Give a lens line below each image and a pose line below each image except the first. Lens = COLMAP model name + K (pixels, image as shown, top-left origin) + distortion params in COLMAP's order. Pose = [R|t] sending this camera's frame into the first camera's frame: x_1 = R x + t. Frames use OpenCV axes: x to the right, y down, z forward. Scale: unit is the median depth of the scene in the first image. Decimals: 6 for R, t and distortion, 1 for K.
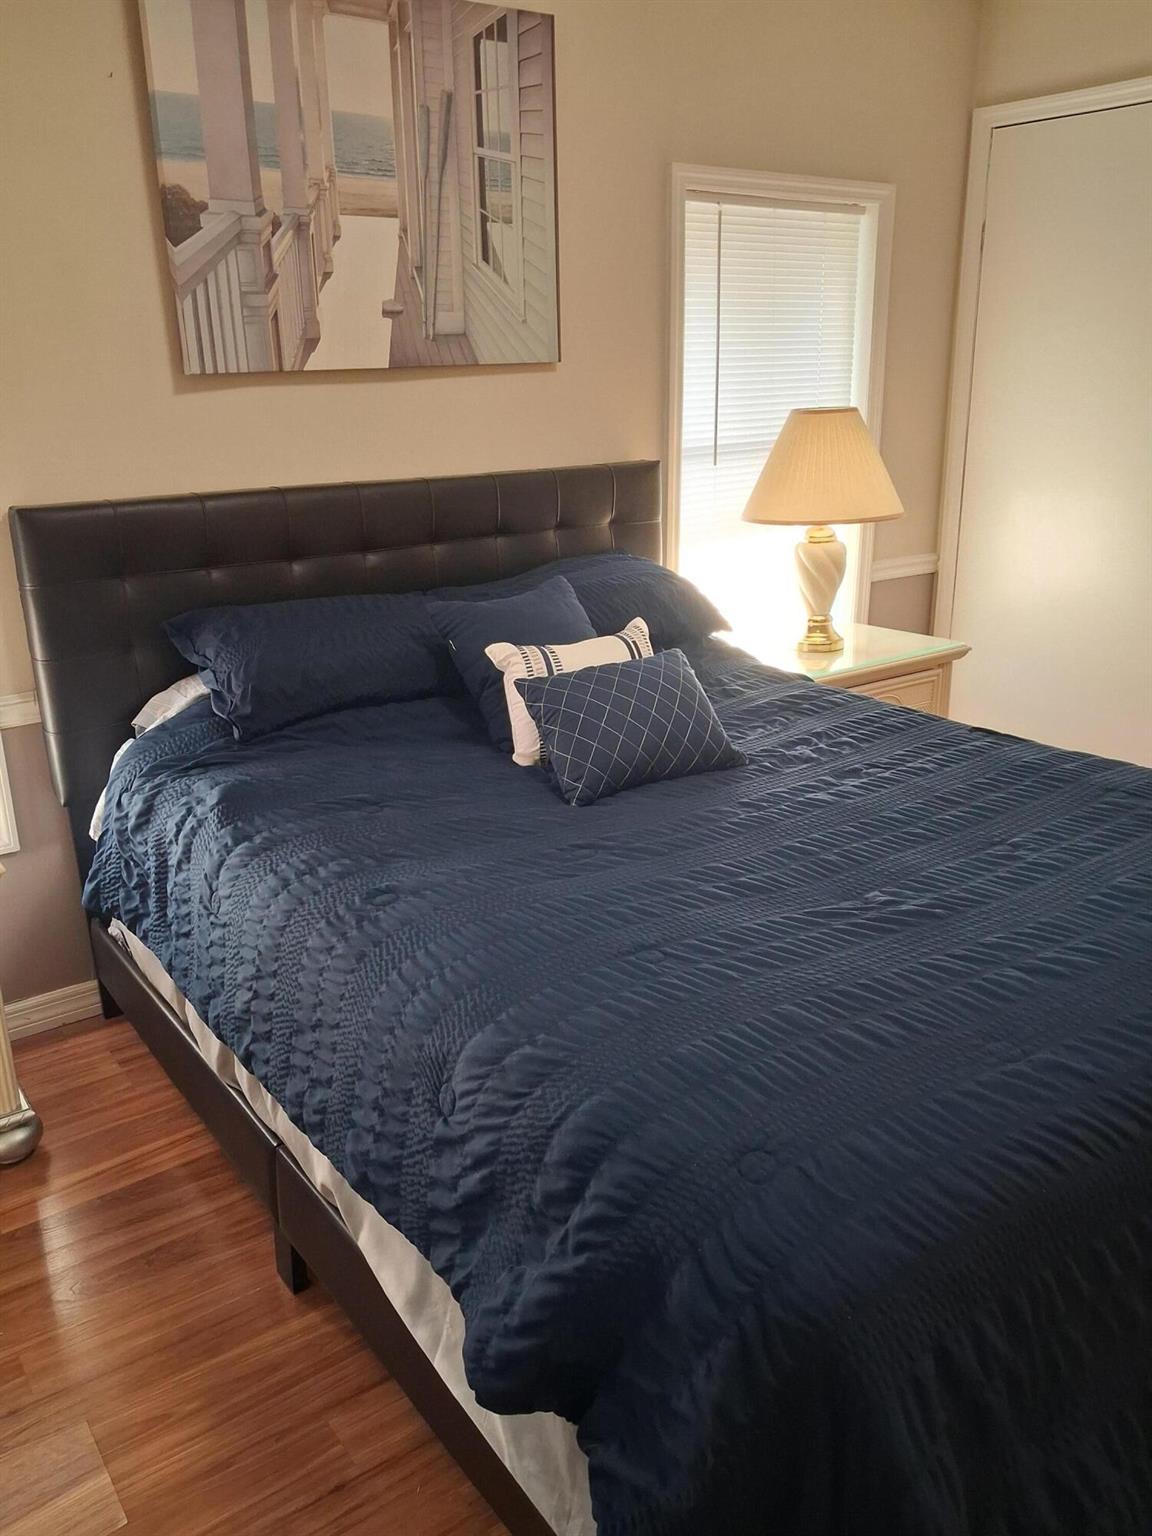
lens RADIAL K [[1247.5, 0, 606.0], [0, 1247.5, 762.2], [0, 0, 1]] dist [0.078904, -0.090758]
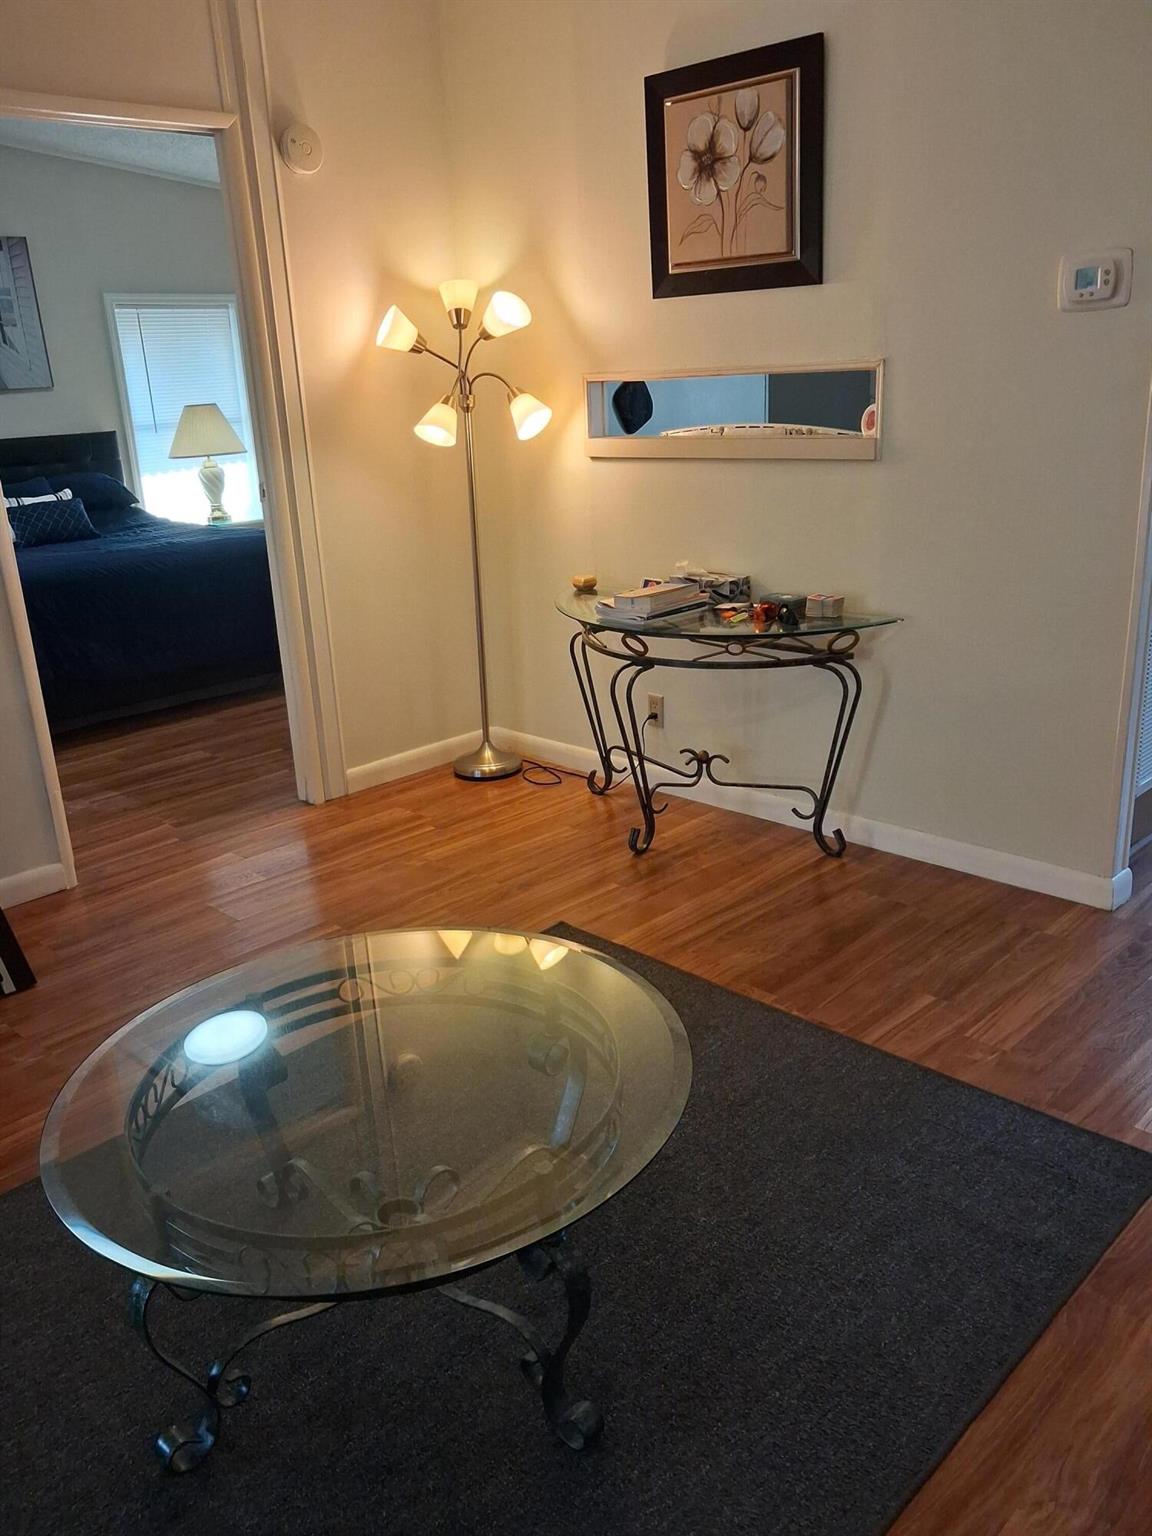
lens RADIAL K [[1246.5, 0, 587.5], [0, 1246.5, 770.7], [0, 0, 1]] dist [0.075719, -0.105481]
pose [[0.988141, -0.078475, 0.131978, 0.606392], [0.079309, 0.996849, -0.001068, 0.471400], [-0.131478, 0.011522, 0.991252, -1.434977]]
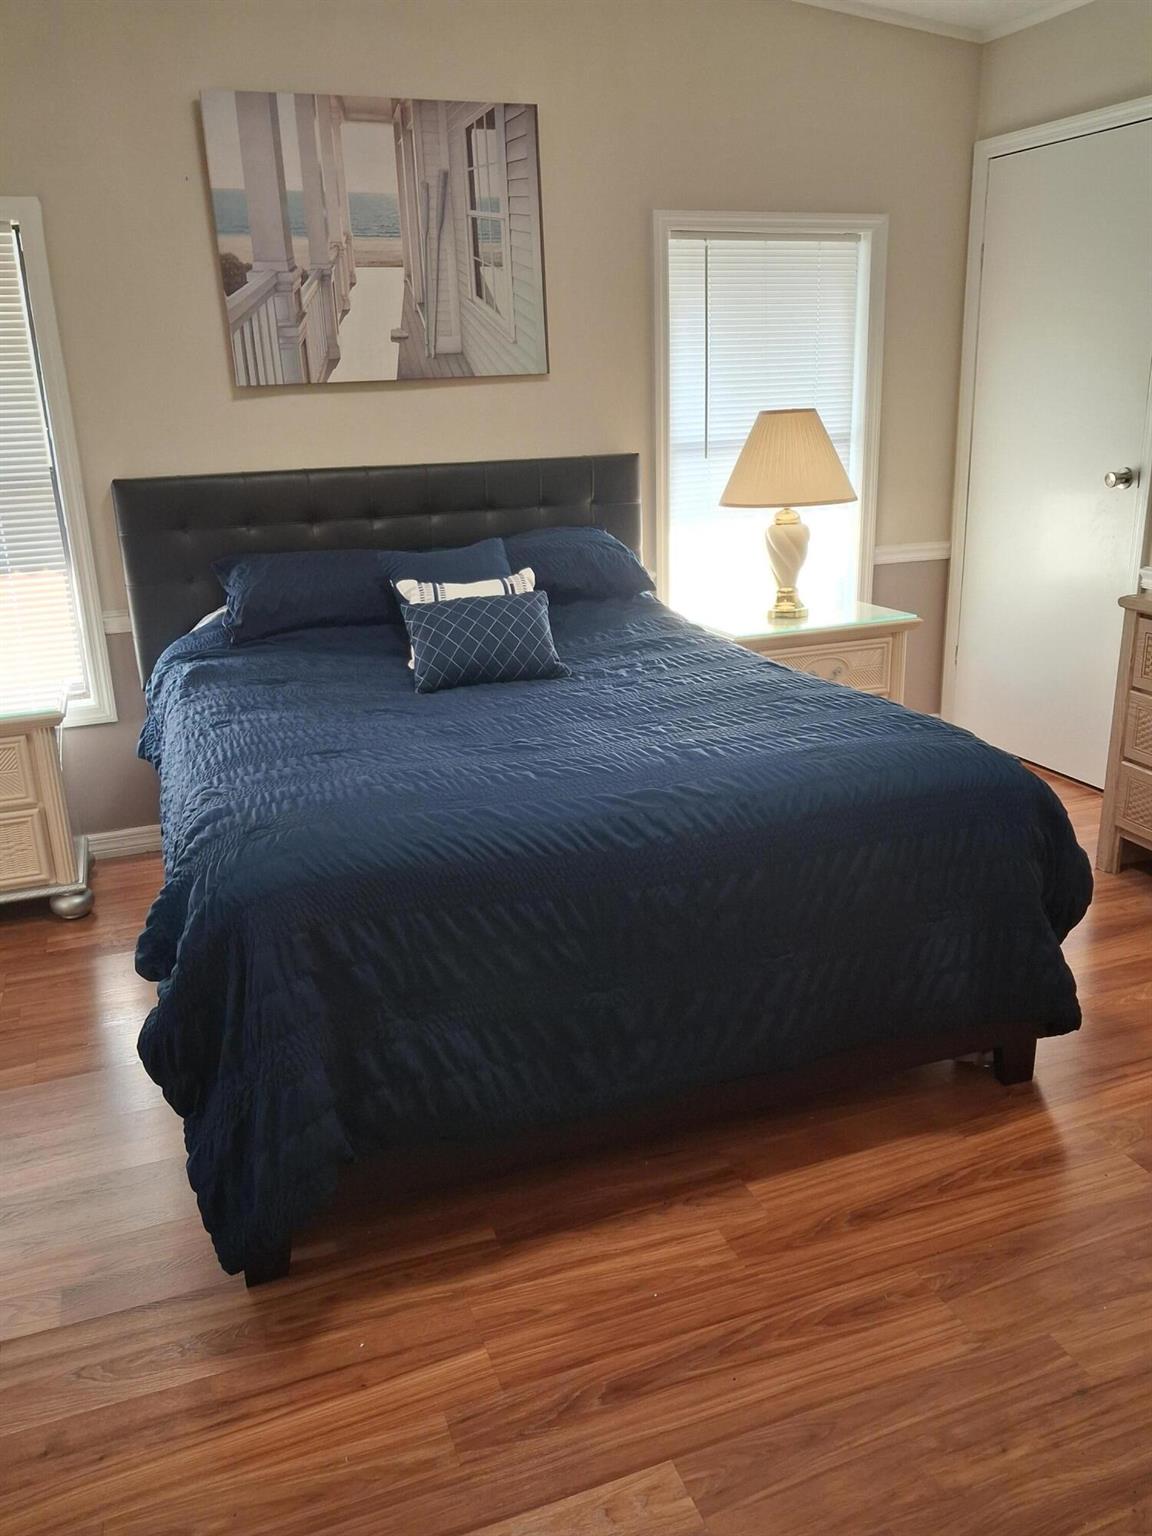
lens RADIAL K [[1246.5, 0, 587.5], [0, 1246.5, 770.7], [0, 0, 1]] dist [0.075719, -0.105481]
pose [[0.963936, 0.068079, -0.257280, 0.399541], [-0.068470, 0.997625, 0.007449, 0.075171], [0.257177, 0.010435, 0.966308, -0.226454]]
